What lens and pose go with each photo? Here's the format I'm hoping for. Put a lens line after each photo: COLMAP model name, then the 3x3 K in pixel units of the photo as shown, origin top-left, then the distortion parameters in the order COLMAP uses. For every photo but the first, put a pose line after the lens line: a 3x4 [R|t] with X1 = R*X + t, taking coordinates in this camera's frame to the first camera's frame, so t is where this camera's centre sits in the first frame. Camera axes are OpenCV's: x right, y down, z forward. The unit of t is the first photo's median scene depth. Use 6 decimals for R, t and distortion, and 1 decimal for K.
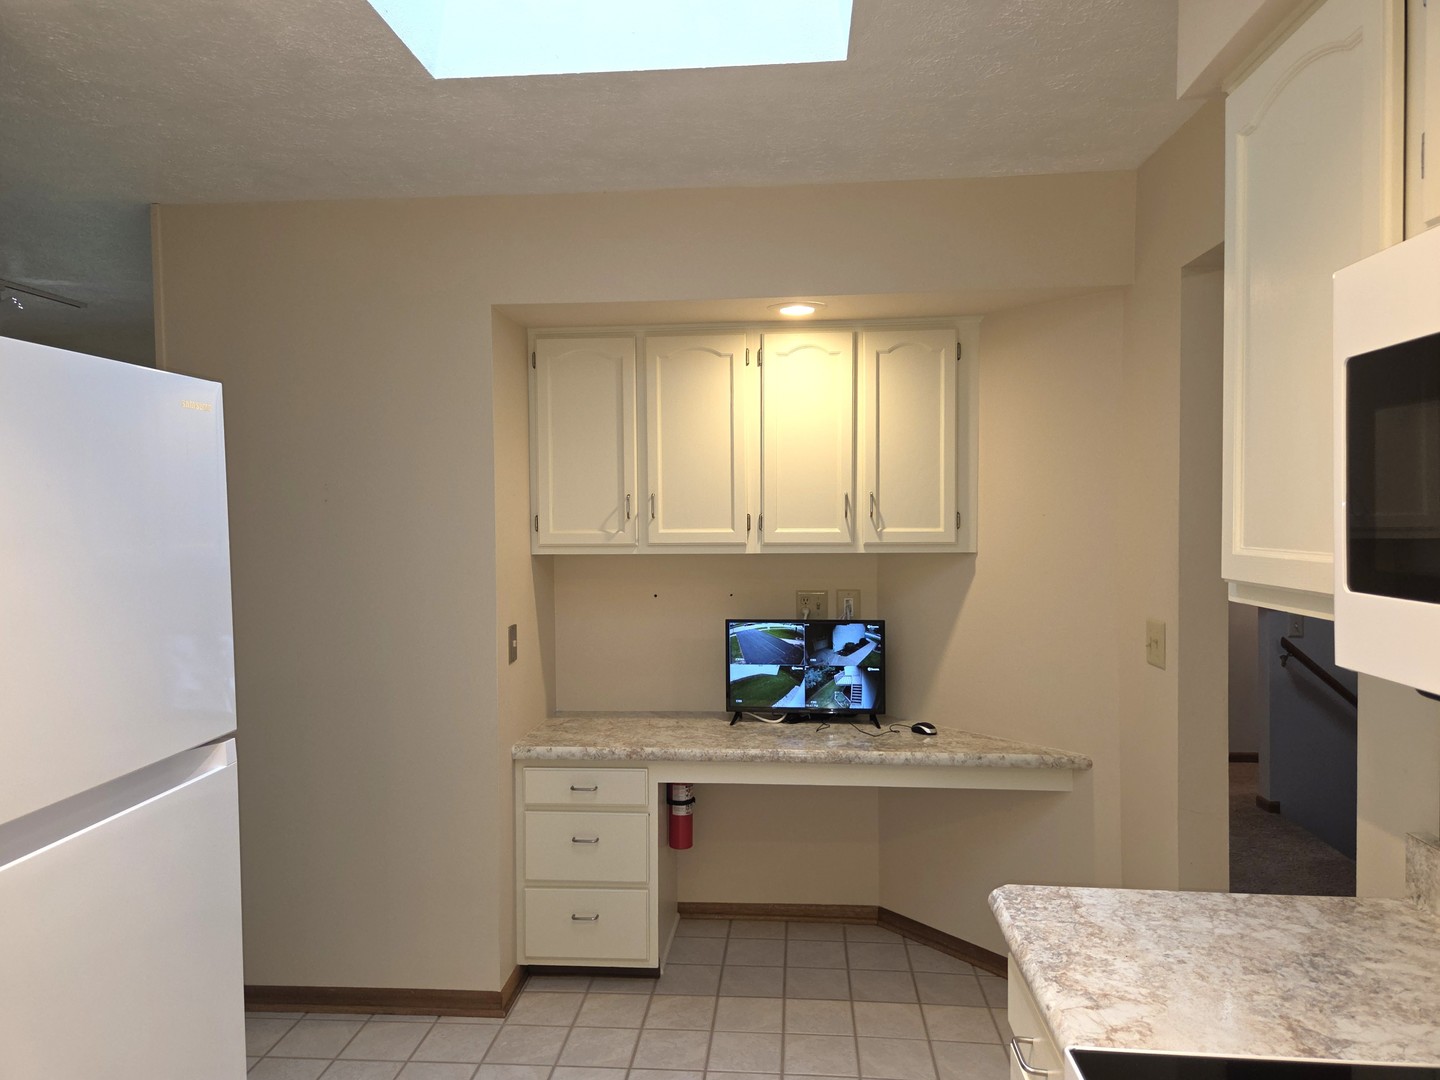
lens RADIAL K [[974.9, 0, 721.0], [0, 974.9, 538.0], [0, 0, 1]] dist [0.040773, -0.014573]
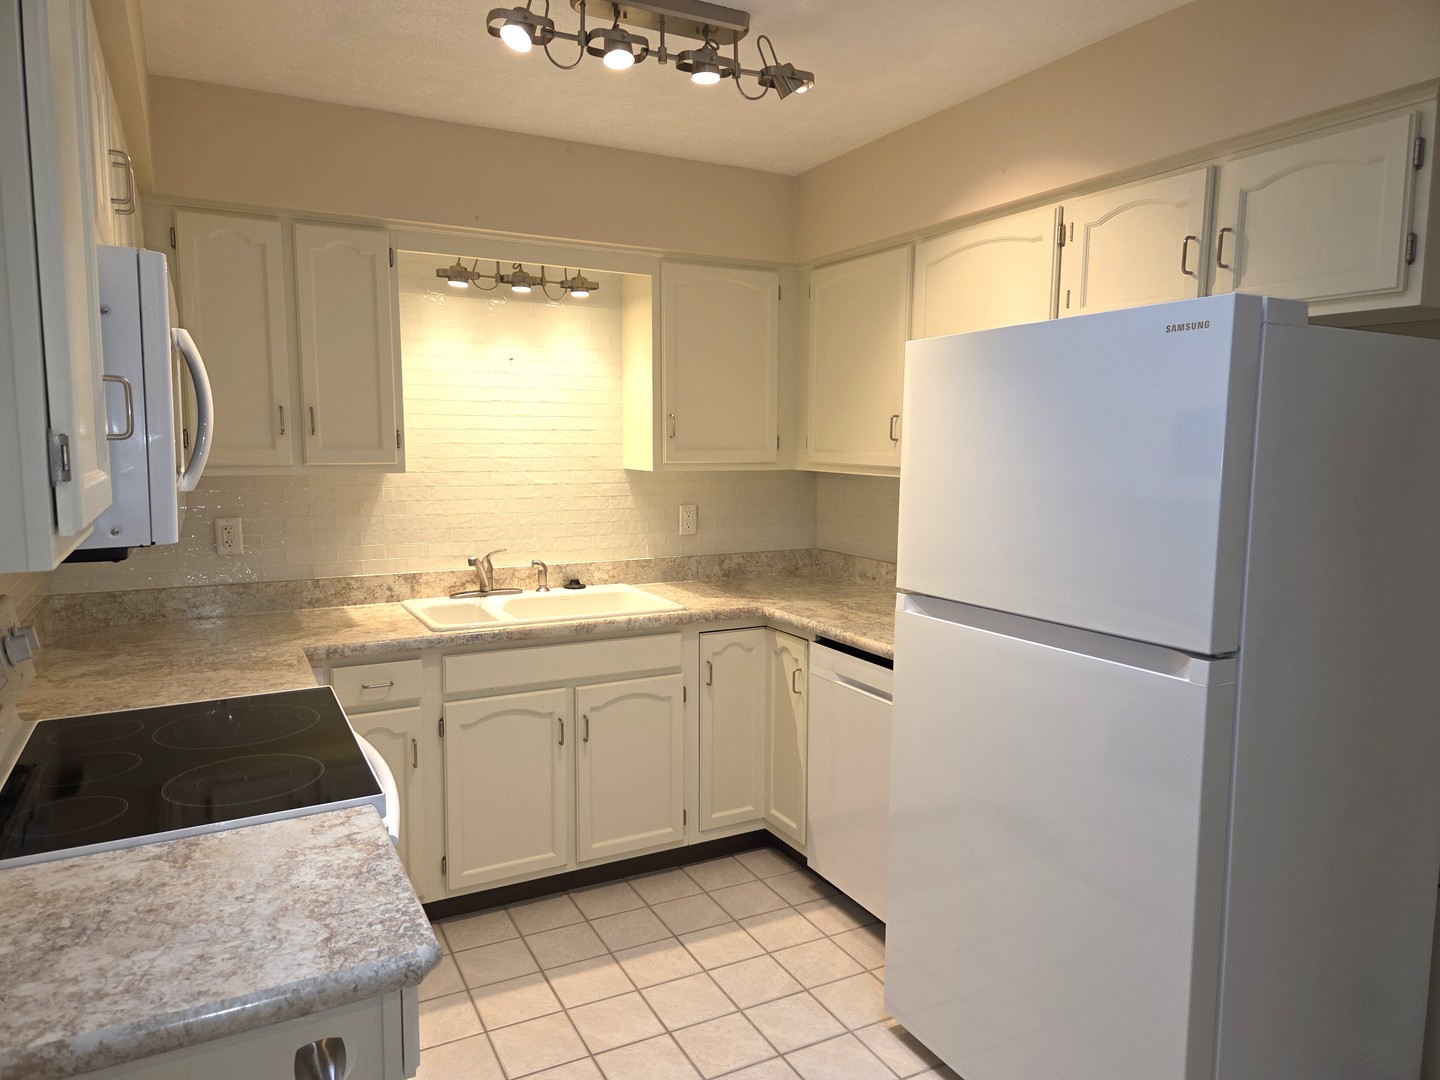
lens RADIAL K [[974.9, 0, 722.9], [0, 974.9, 535.3], [0, 0, 1]] dist [0.040773, -0.014573]
pose [[-0.847613, 0.062510, -0.526920, 0.554751], [-0.017730, 0.989146, 0.145866, -0.073947], [0.530319, 0.132980, -0.837304, 2.025192]]
